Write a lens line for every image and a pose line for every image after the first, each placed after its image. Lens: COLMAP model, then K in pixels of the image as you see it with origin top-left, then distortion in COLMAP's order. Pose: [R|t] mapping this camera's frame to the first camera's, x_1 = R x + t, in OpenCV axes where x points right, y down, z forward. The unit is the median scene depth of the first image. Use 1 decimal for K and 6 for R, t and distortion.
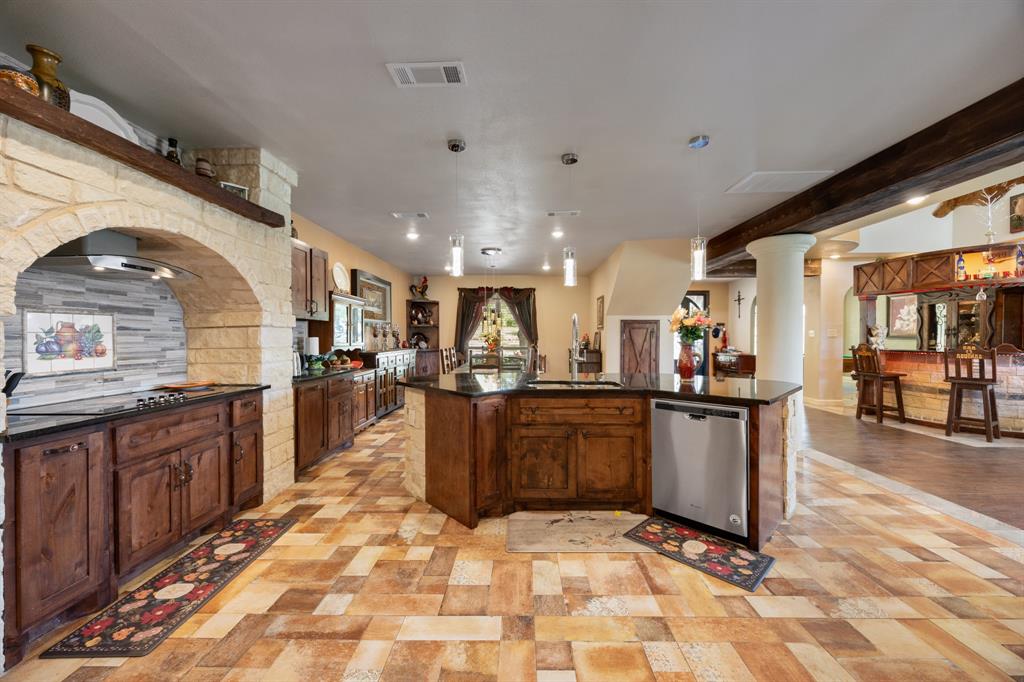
lens RADIAL K [[390.6, 0, 516.4], [0, 390.6, 341.7], [0, 0, 1]] dist [0.001981, 0.000157]
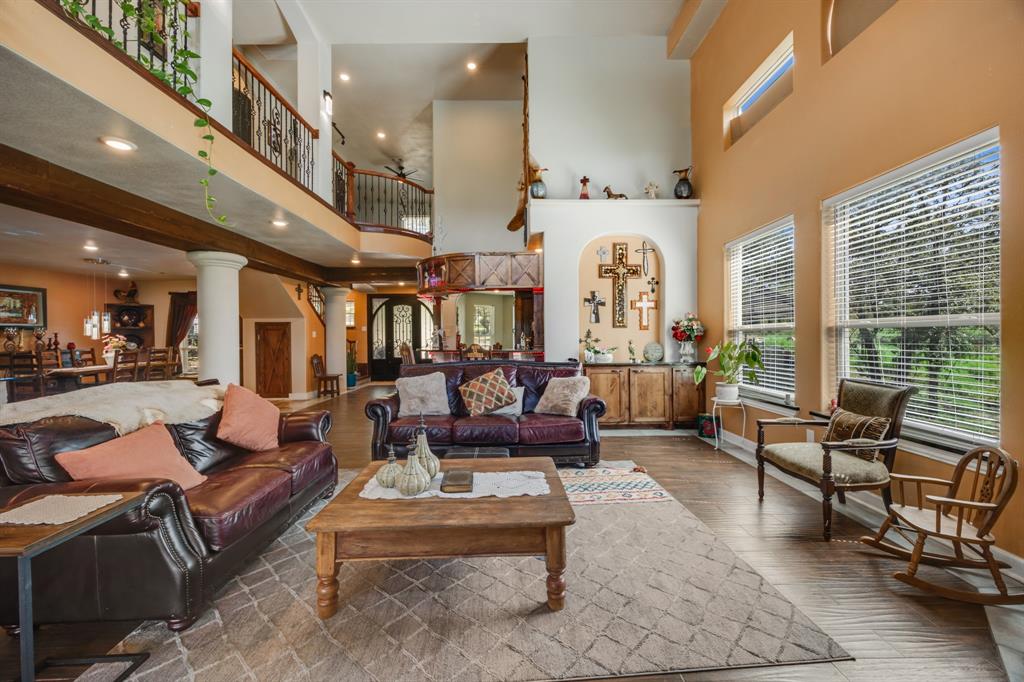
lens RADIAL K [[390.6, 0, 514.5], [0, 390.6, 336.8], [0, 0, 1]] dist [0.001981, 0.000157]
pose [[0.999353, -0.005045, 0.035598, 1.119368], [0.005477, 0.999912, -0.012058, 0.002945], [-0.035534, 0.012245, 0.999293, -0.151433]]
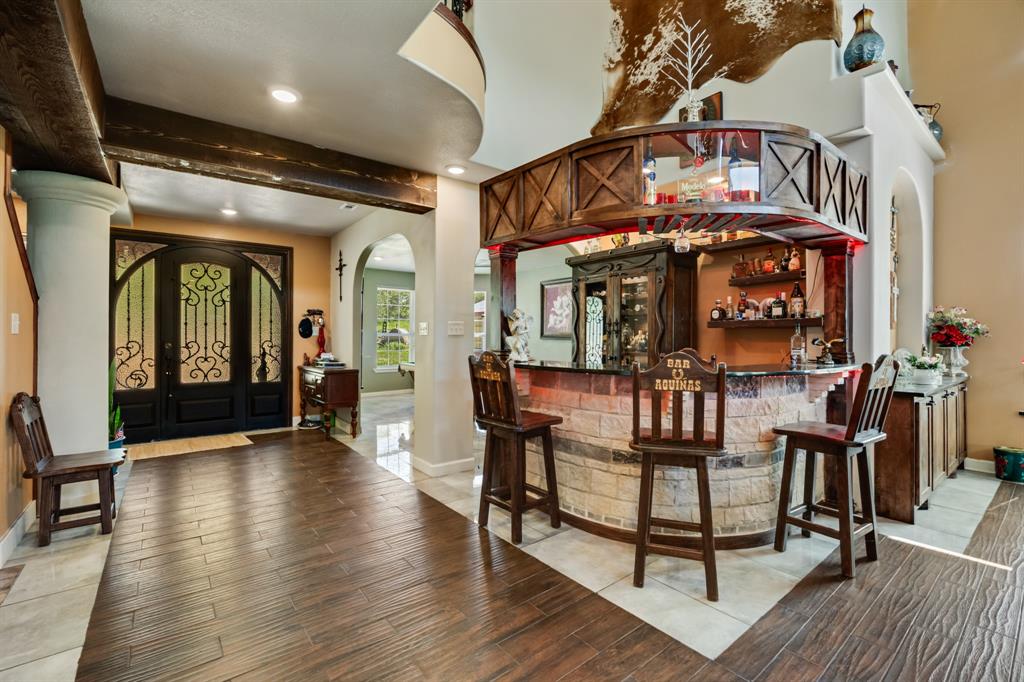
lens RADIAL K [[437.6, 0, 511.1], [0, 437.6, 344.1], [0, 0, 1]] dist [0.000556, 0.000344]
pose [[0.780444, -0.006975, 0.625186, 0.582008], [0.005044, 0.999975, 0.004859, -0.004303], [-0.625205, -0.000638, 0.780460, 0.588354]]
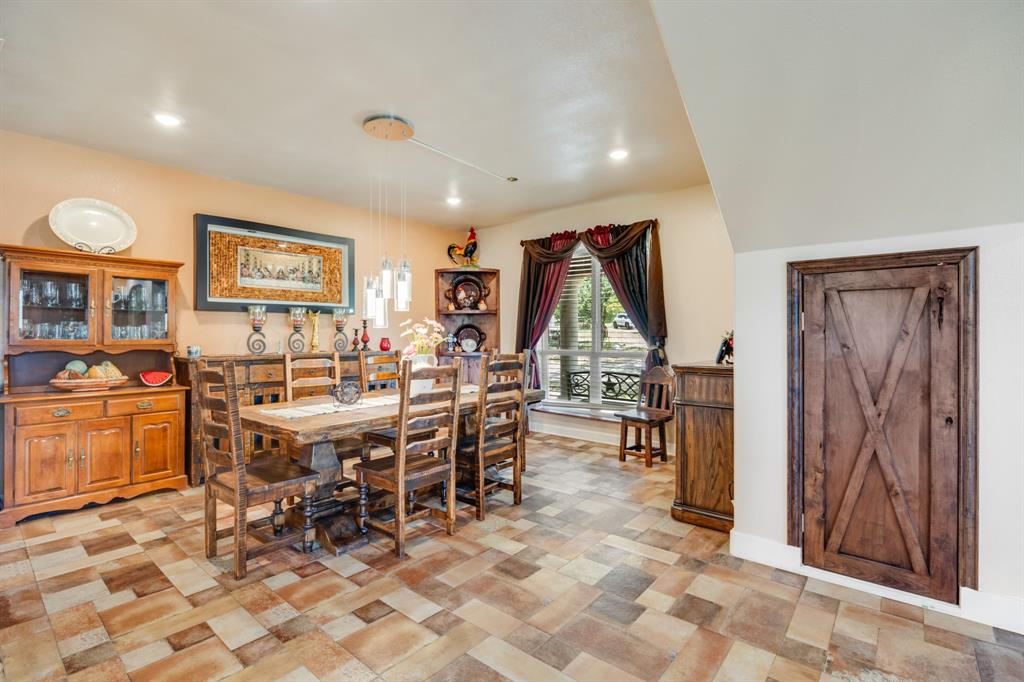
lens RADIAL K [[469.0, 0, 518.5], [0, 469.0, 334.6], [0, 0, 1]] dist [-0.009734, 0.001107]
pose [[0.779835, -0.002913, -0.625978, 0.379000], [-0.006613, 0.999895, -0.012892, 0.001418], [0.625950, 0.014193, 0.779734, 0.726371]]
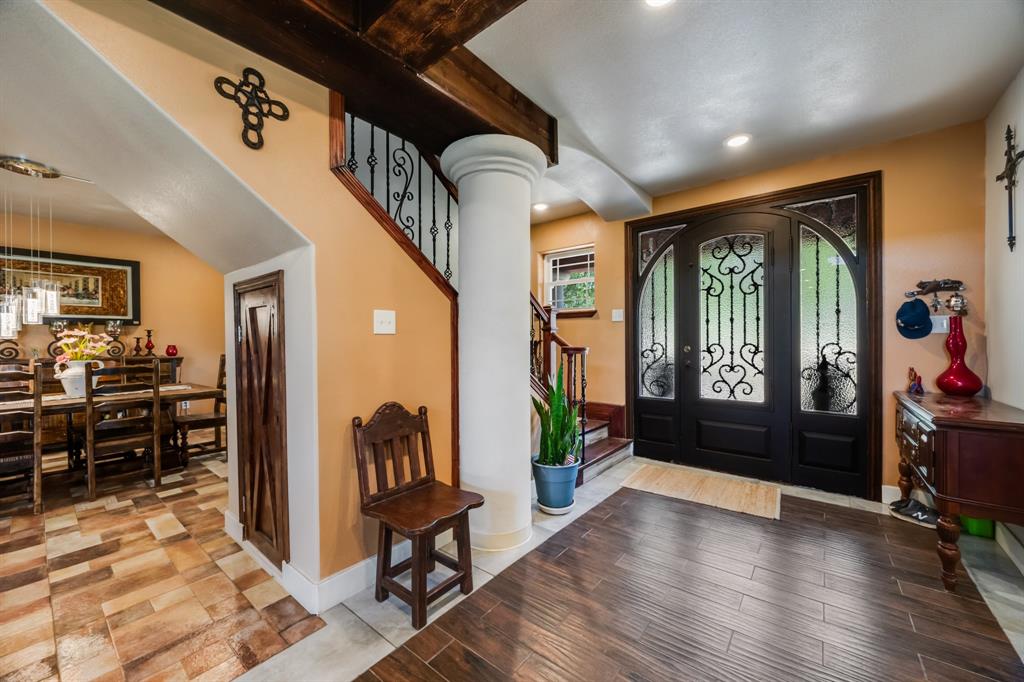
lens RADIAL K [[390.6, 0, 518.1], [0, 390.6, 339.3], [0, 0, 1]] dist [0.001981, 0.000157]
pose [[0.785142, -0.004228, -0.619302, 0.773050], [-0.004427, 0.999913, -0.012439, -0.007078], [0.619300, 0.012508, 0.785054, 1.044414]]
